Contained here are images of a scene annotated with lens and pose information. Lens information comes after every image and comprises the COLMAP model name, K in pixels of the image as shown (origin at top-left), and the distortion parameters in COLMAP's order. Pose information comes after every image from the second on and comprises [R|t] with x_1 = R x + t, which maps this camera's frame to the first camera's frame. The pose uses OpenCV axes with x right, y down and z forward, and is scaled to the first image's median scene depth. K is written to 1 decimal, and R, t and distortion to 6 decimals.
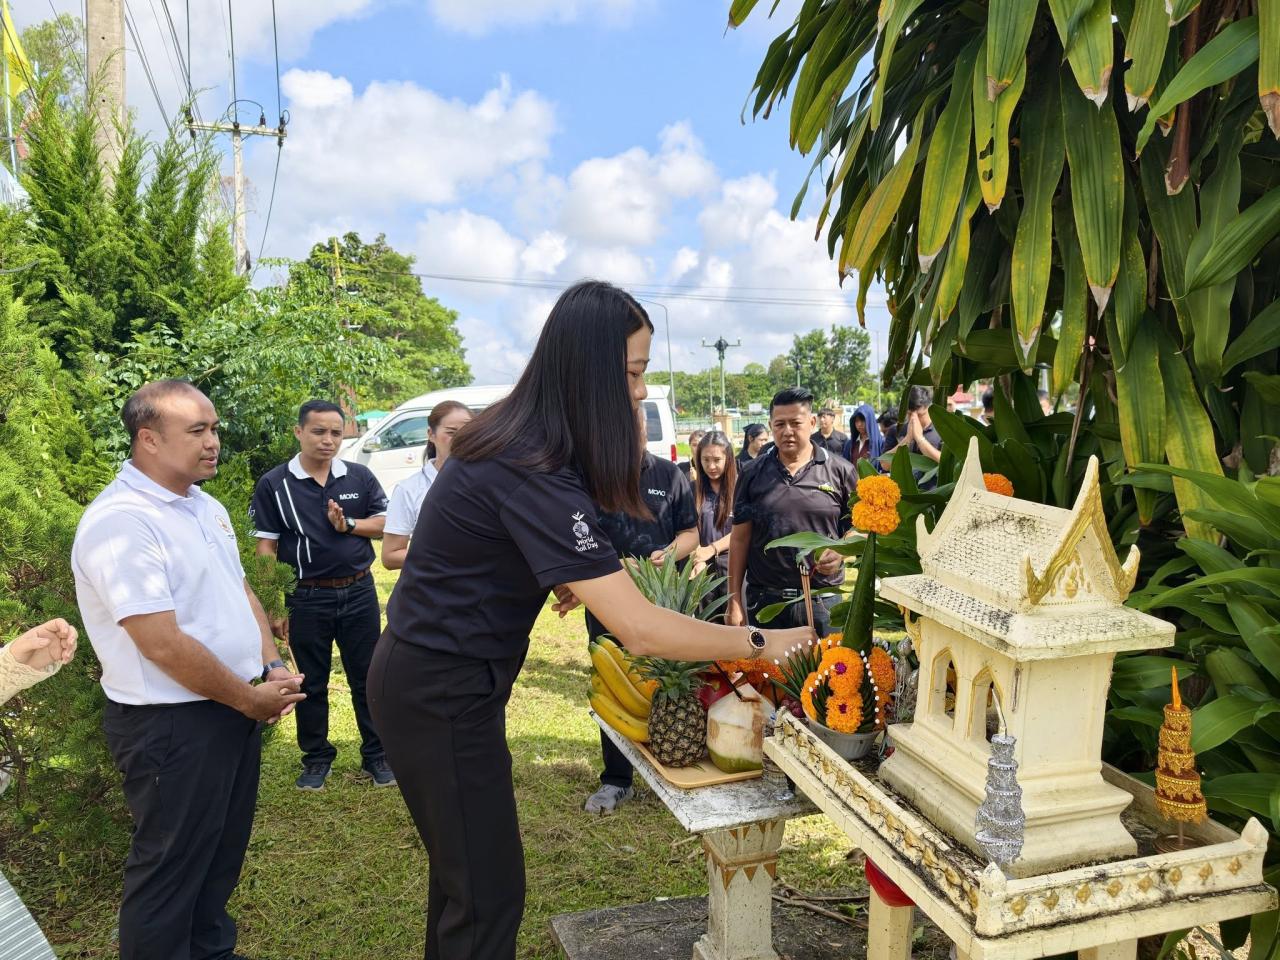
lens RADIAL K [[966.6, 0, 656.2], [0, 966.6, 490.3], [0, 0, 1]] dist [0.075858, -0.010085]
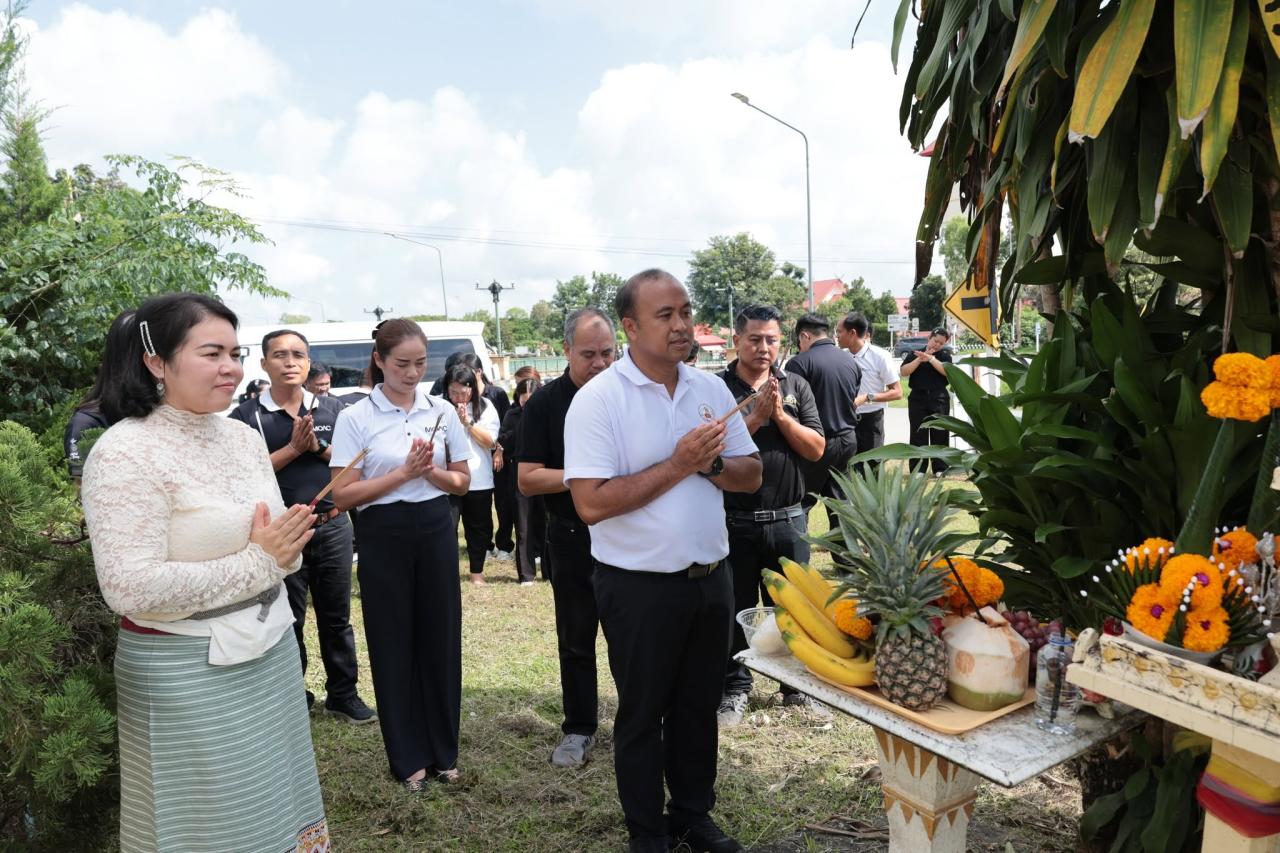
lens RADIAL K [[917.5, 0, 652.4], [0, 917.5, 435.8], [0, 0, 1]] dist [-0.002345, -0.003200]
pose [[0.962335, -0.033762, 0.269763, -0.405238], [0.032852, 0.999429, 0.007887, 0.029063], [-0.269875, 0.001272, 0.962894, 0.283180]]
